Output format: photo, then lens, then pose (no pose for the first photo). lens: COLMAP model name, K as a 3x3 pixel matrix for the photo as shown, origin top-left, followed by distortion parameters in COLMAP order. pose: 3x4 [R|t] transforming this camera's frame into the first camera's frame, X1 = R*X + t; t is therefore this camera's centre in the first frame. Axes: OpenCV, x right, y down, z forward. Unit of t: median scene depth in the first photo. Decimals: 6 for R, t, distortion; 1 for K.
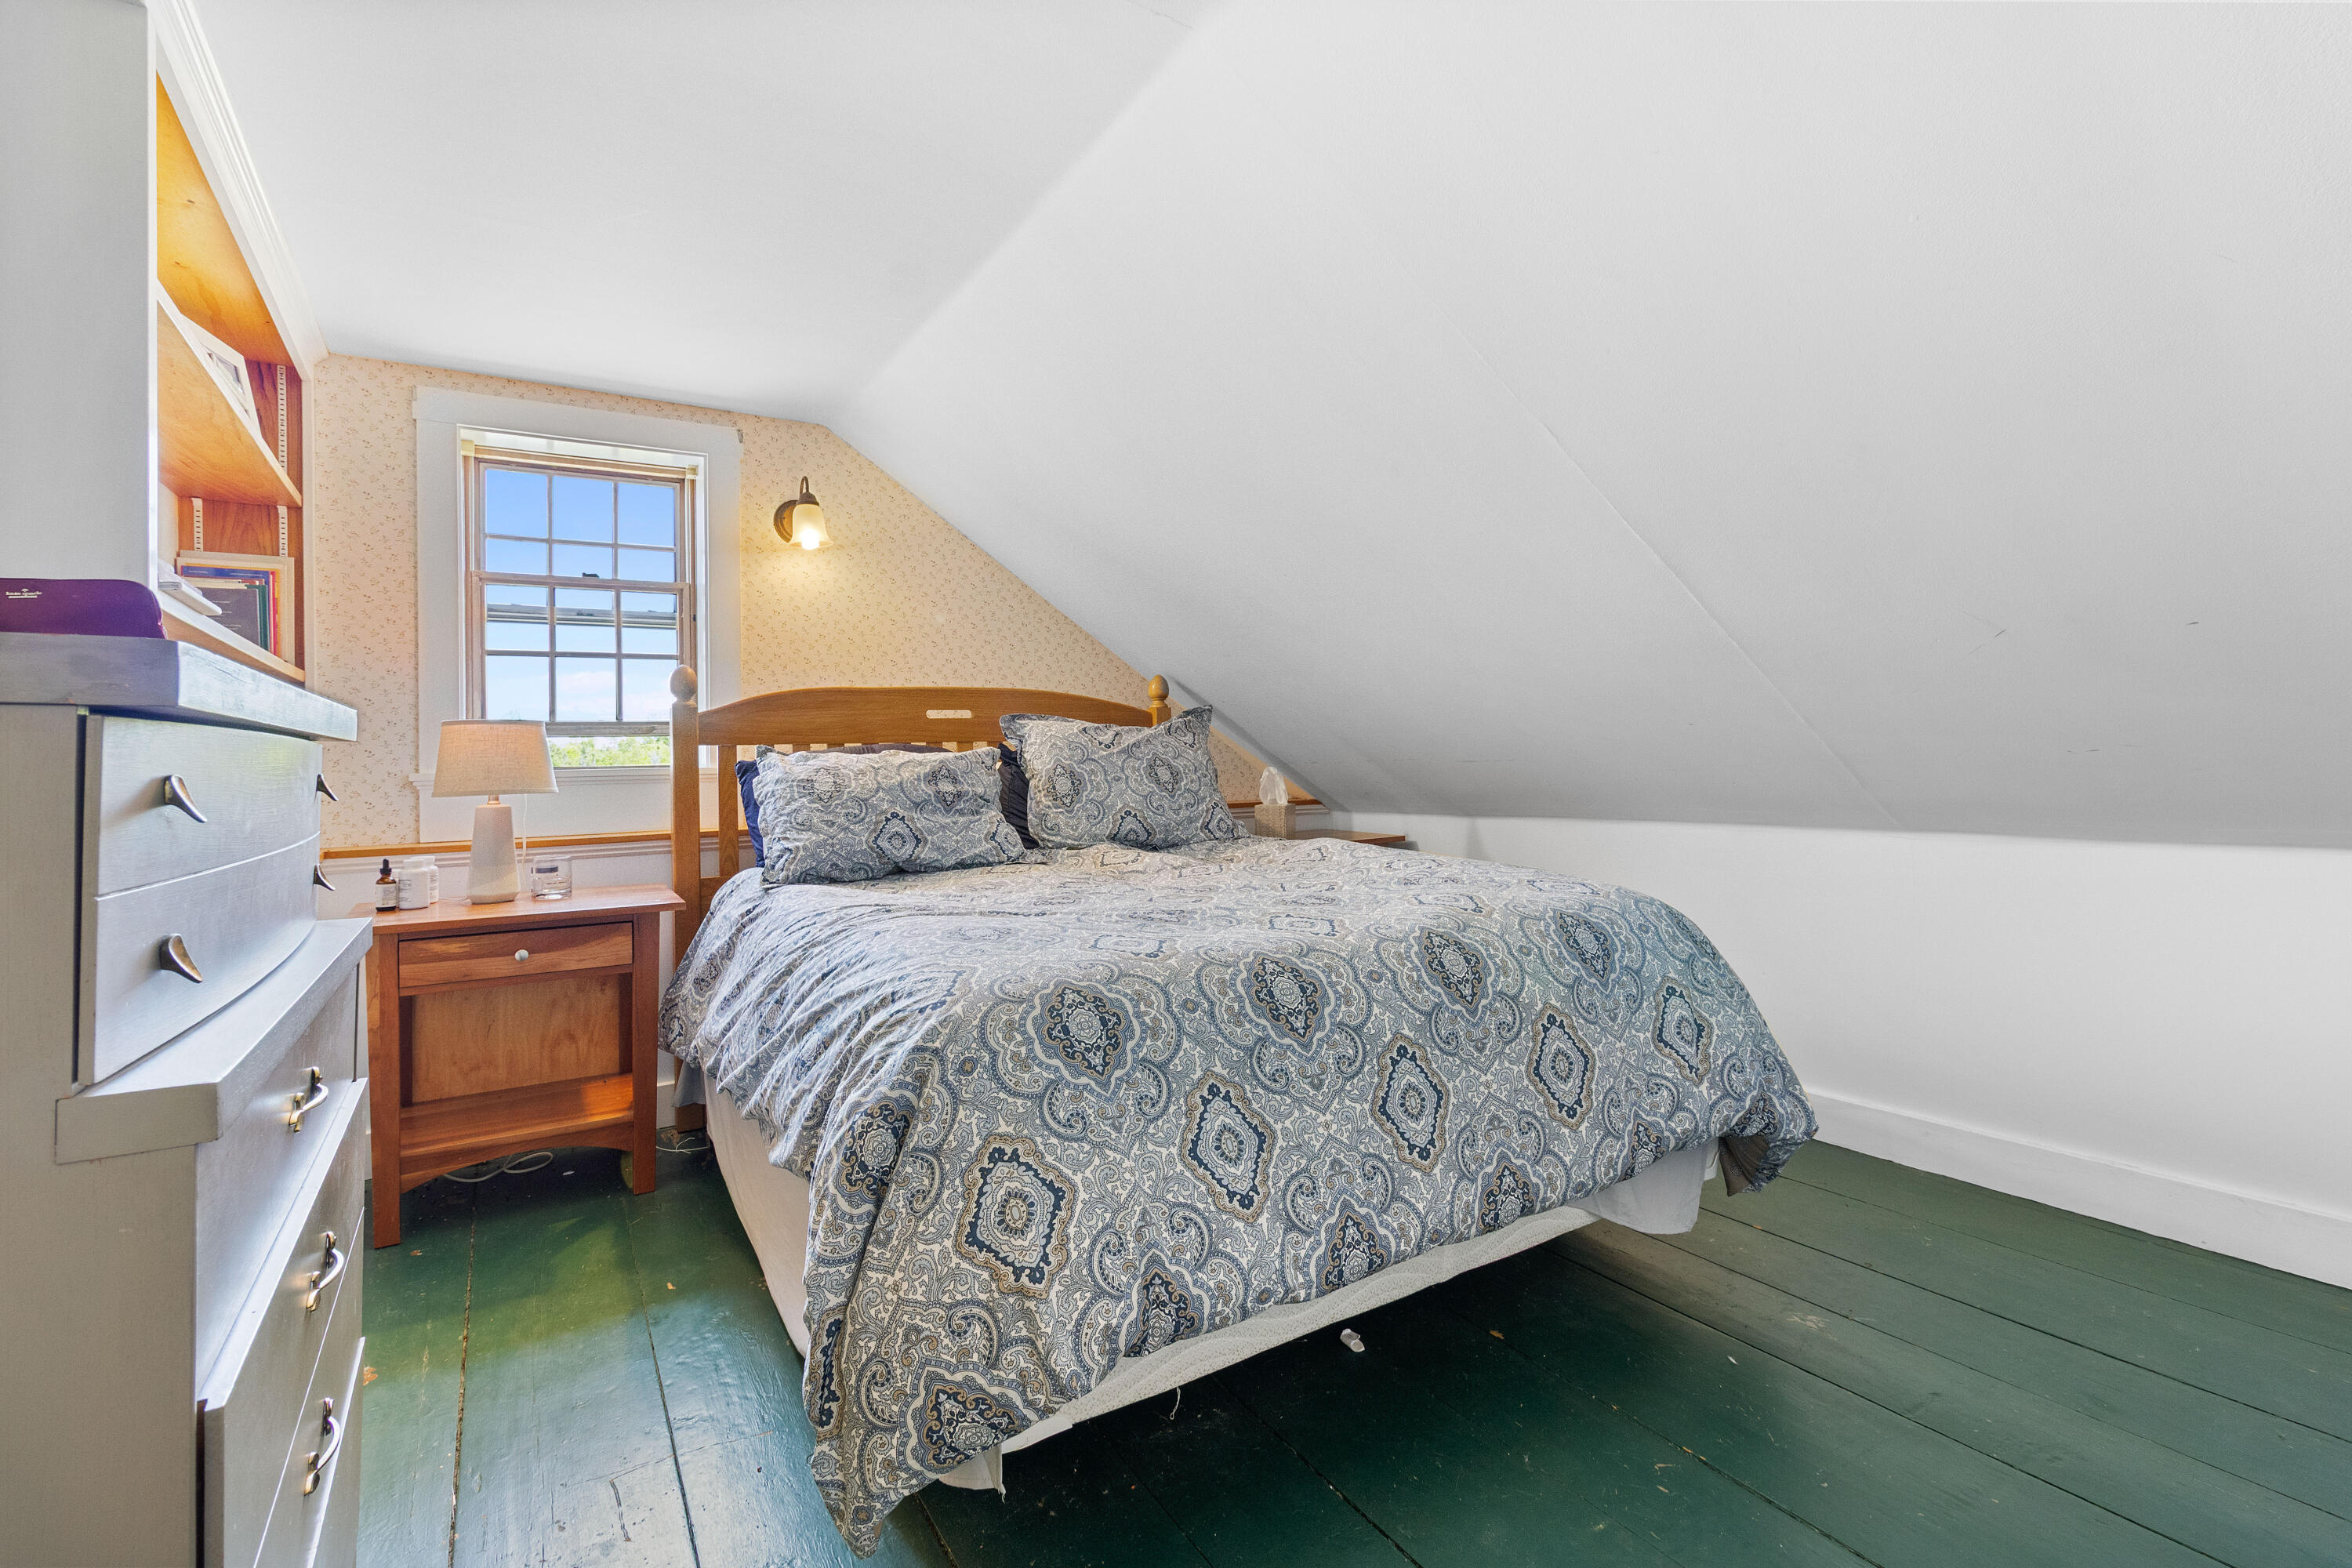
lens RADIAL K [[1102.8, 0, 1196.8], [0, 1102.8, 746.8], [0, 0, 1]] dist [0.002721, 0.000061]
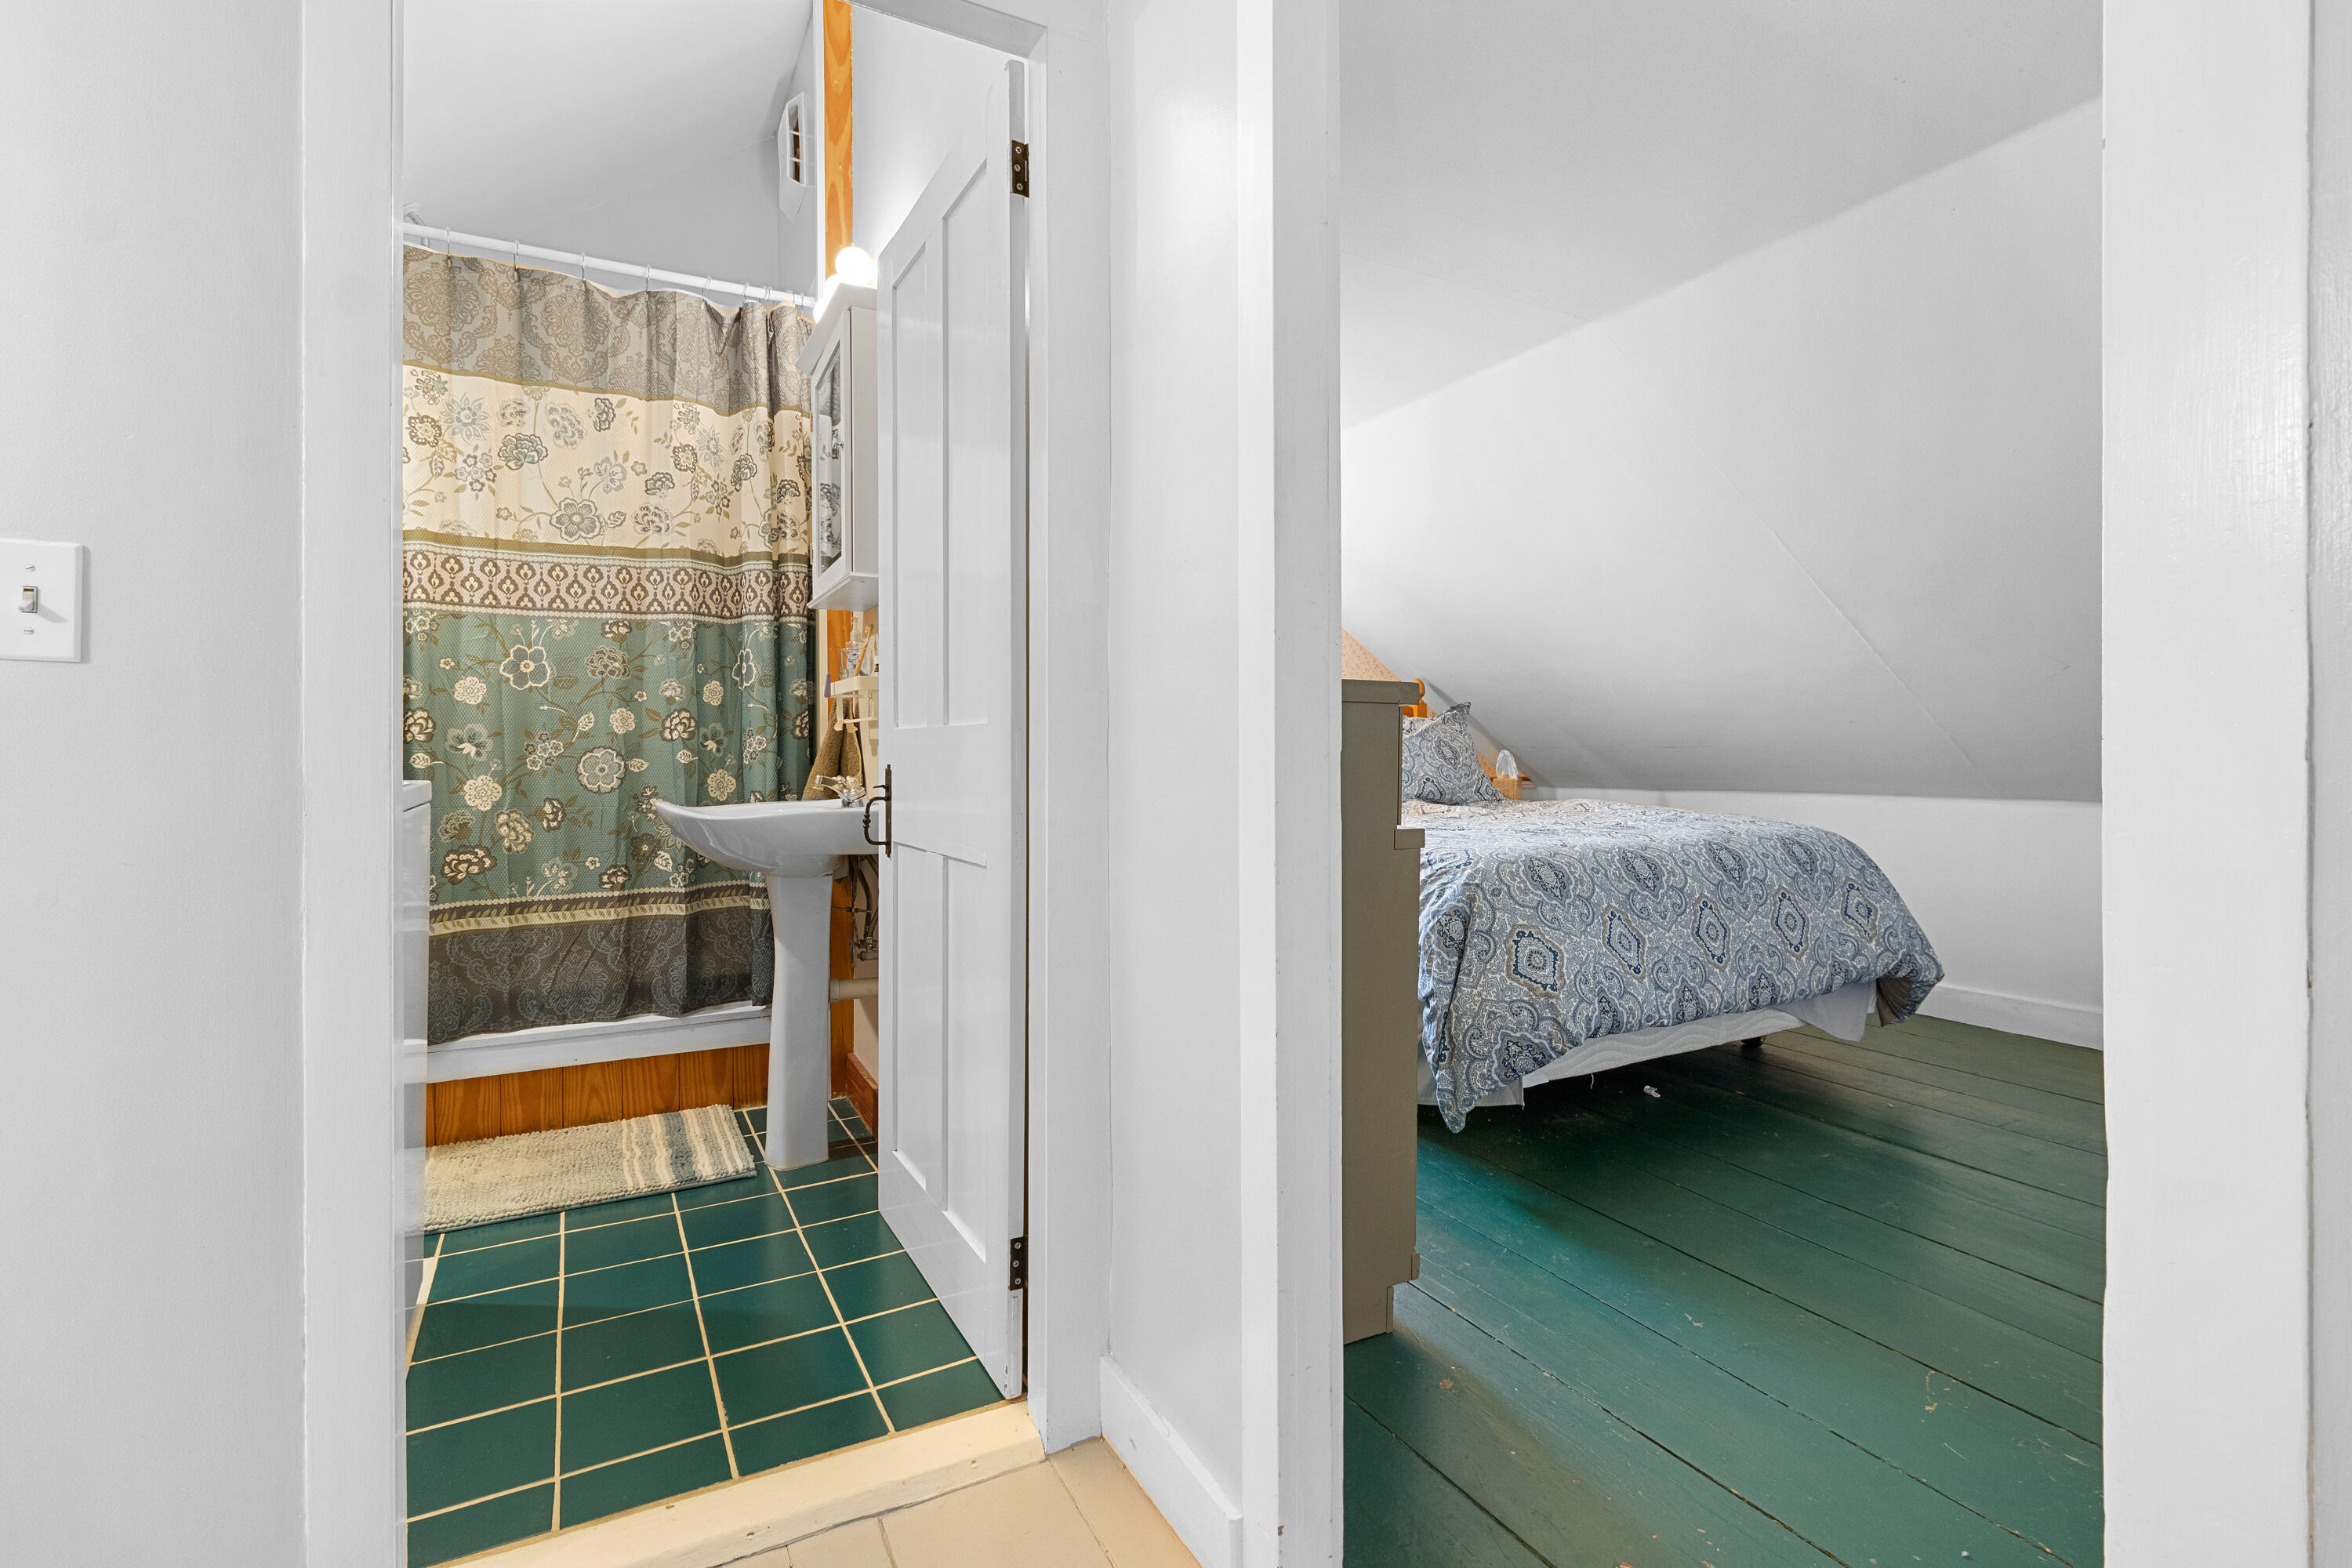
lens RADIAL K [[1102.8, 0, 1214.4], [0, 1102.8, 740.5], [0, 0, 1]] dist [0.002721, 0.000061]
pose [[0.998629, 0.016305, -0.049738, -0.444272], [-0.016305, 0.999867, 0.000403, 0.024222], [0.049738, 0.000409, 0.998762, -0.689727]]
